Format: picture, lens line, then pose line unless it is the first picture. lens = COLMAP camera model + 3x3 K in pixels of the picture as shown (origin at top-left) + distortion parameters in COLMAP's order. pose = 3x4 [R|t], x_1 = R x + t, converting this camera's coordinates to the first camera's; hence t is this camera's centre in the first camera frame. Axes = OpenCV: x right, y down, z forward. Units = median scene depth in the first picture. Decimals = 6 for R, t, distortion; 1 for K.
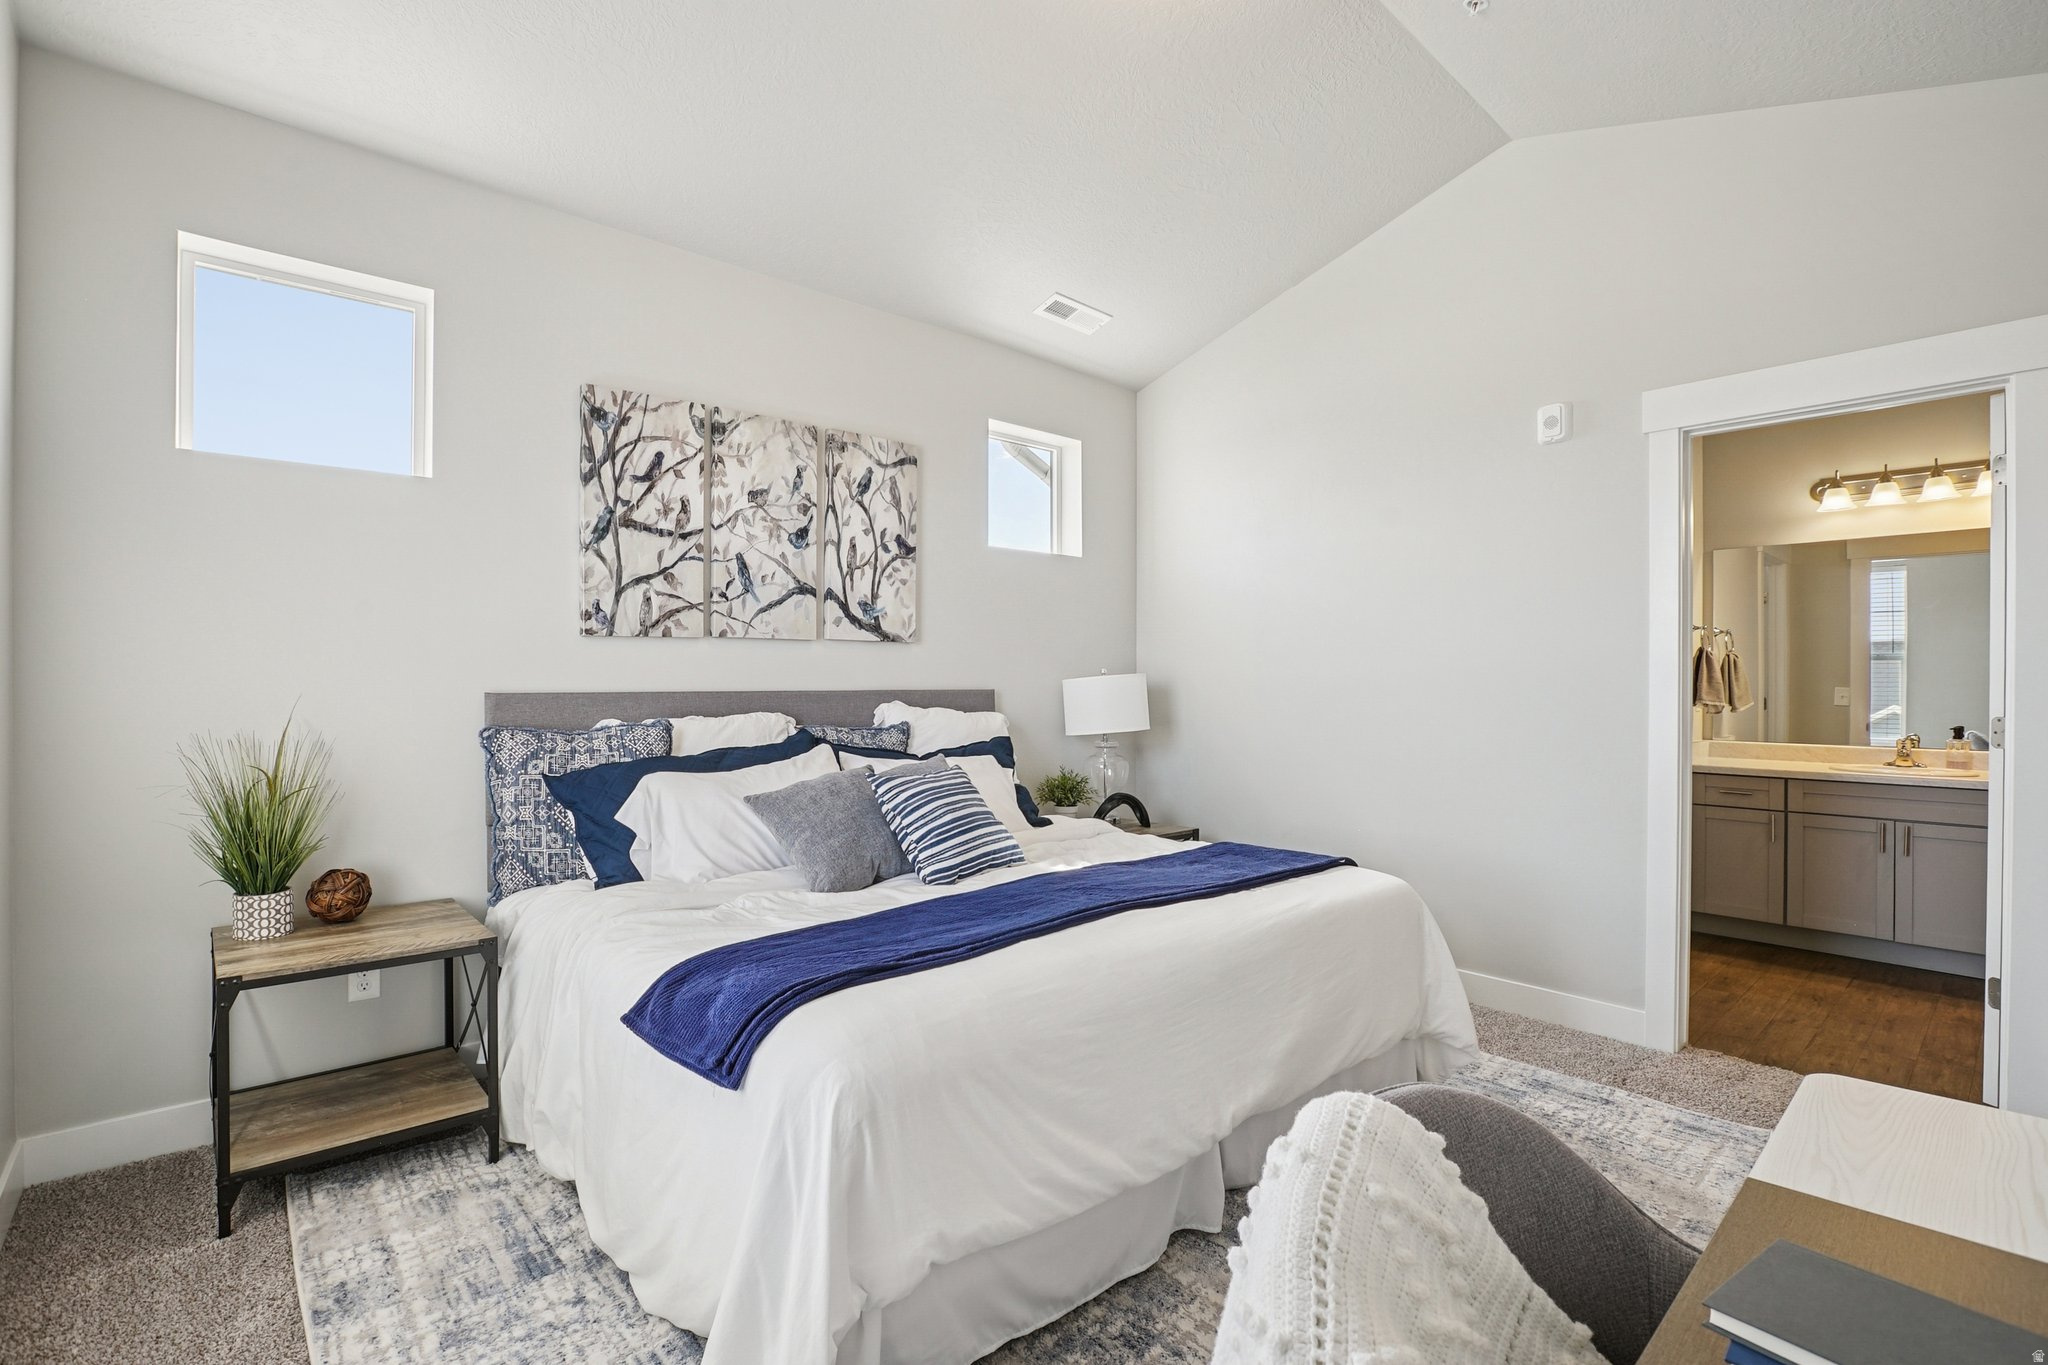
lens RADIAL K [[948.7, 0, 1027.7], [0, 948.7, 684.2], [0, 0, 1]] dist [-0.028954, 0.003570]
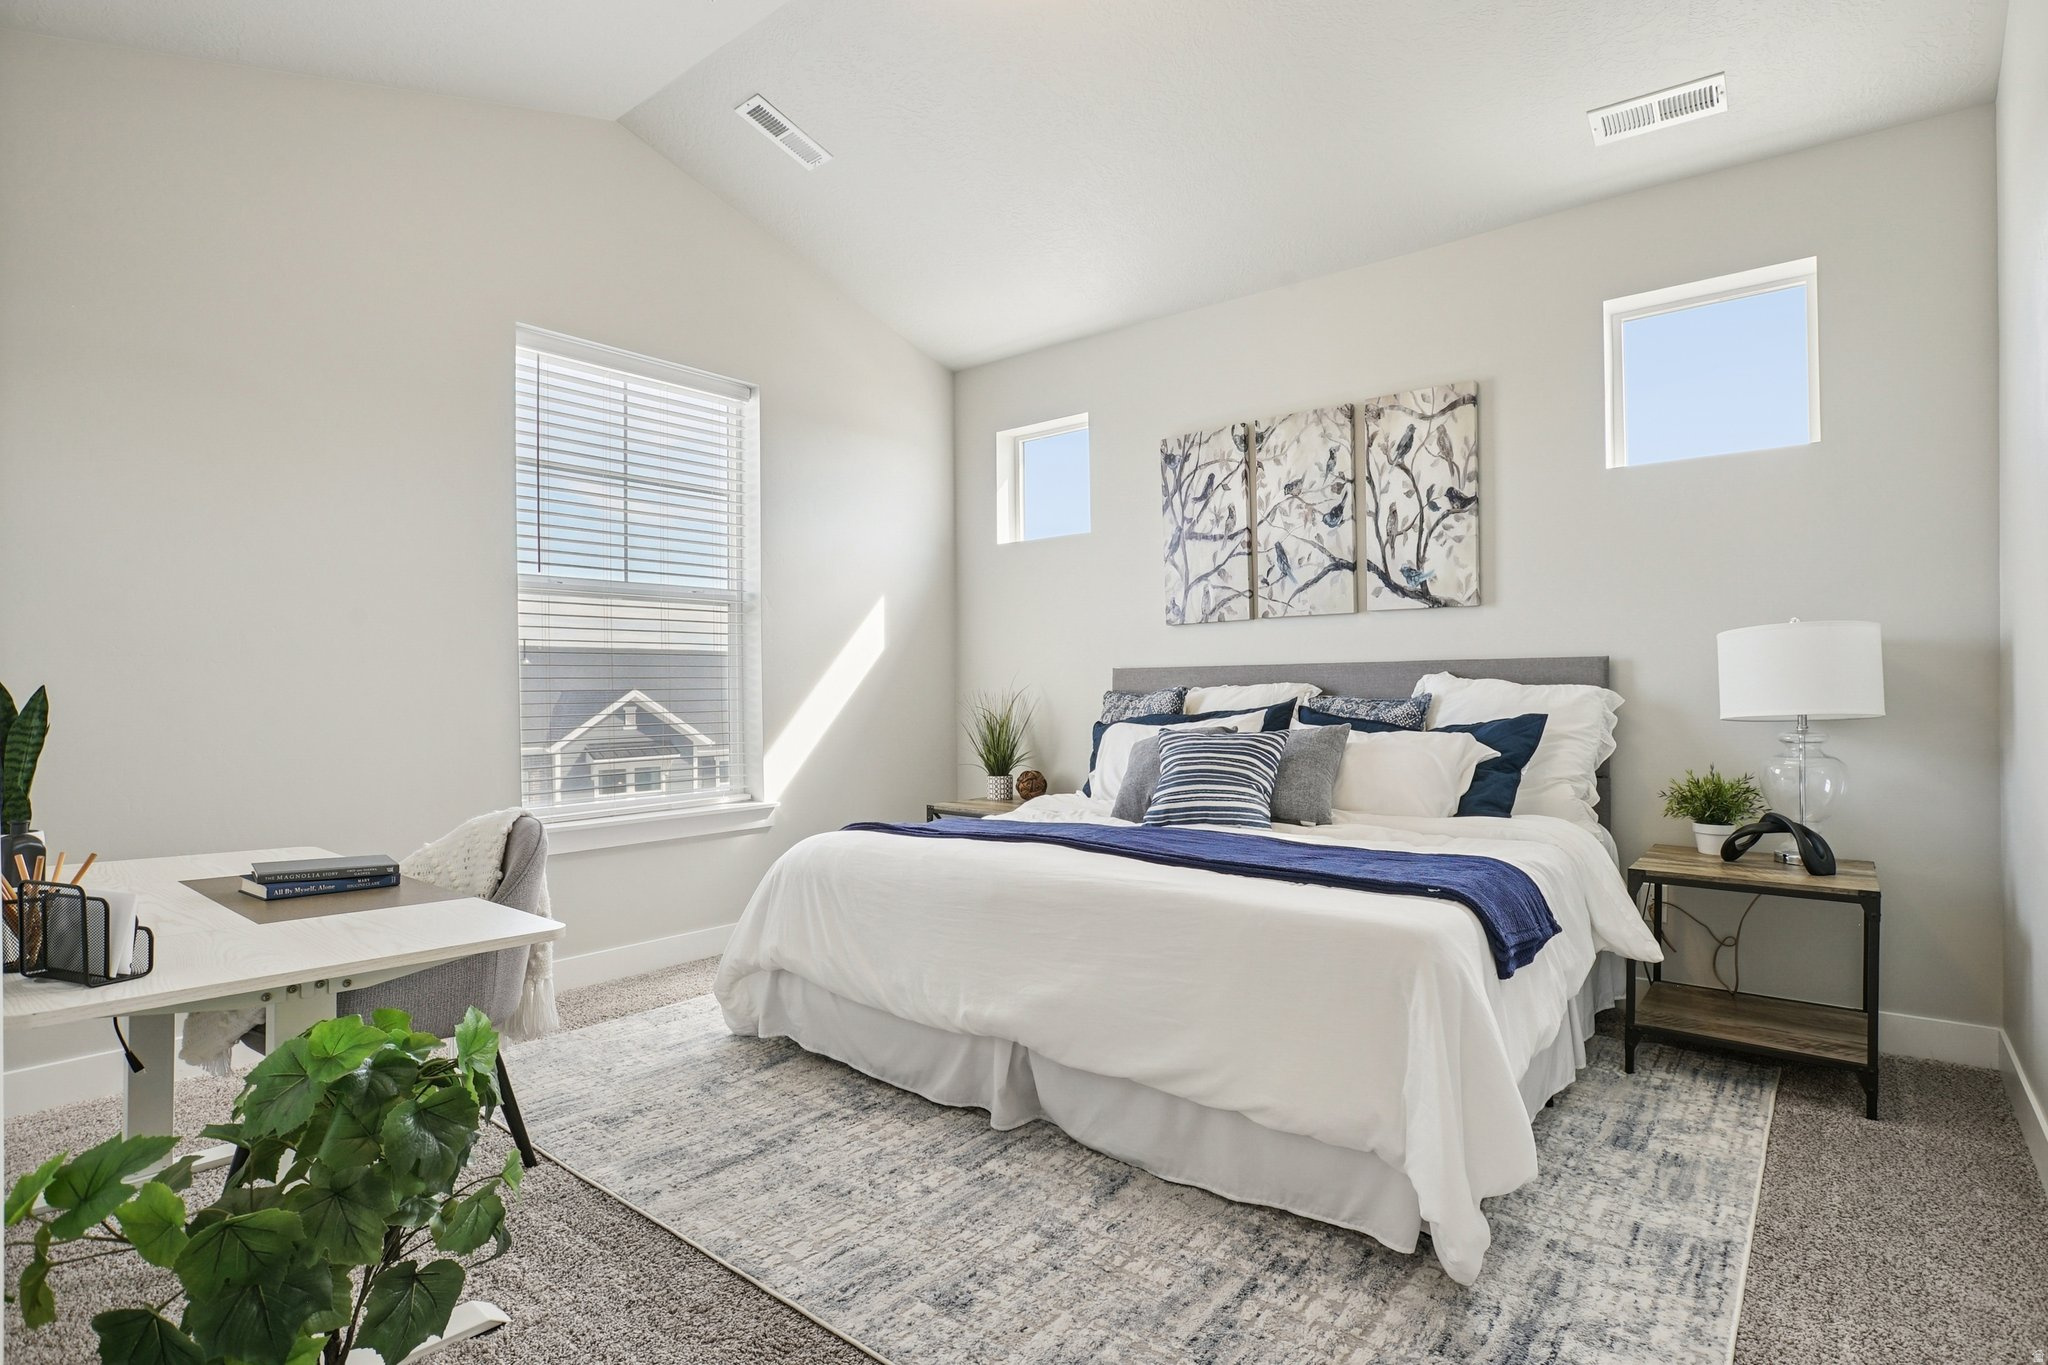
lens RADIAL K [[998.8, 0, 1016.3], [0, 998.8, 684.5], [0, 0, 1]] dist [-0.000807, -0.000129]
pose [[0.185403, -0.003351, -0.982657, 0.782984], [0.008757, 0.999960, -0.001758, 0.029962], [0.982623, -0.008279, 0.185425, 0.452337]]
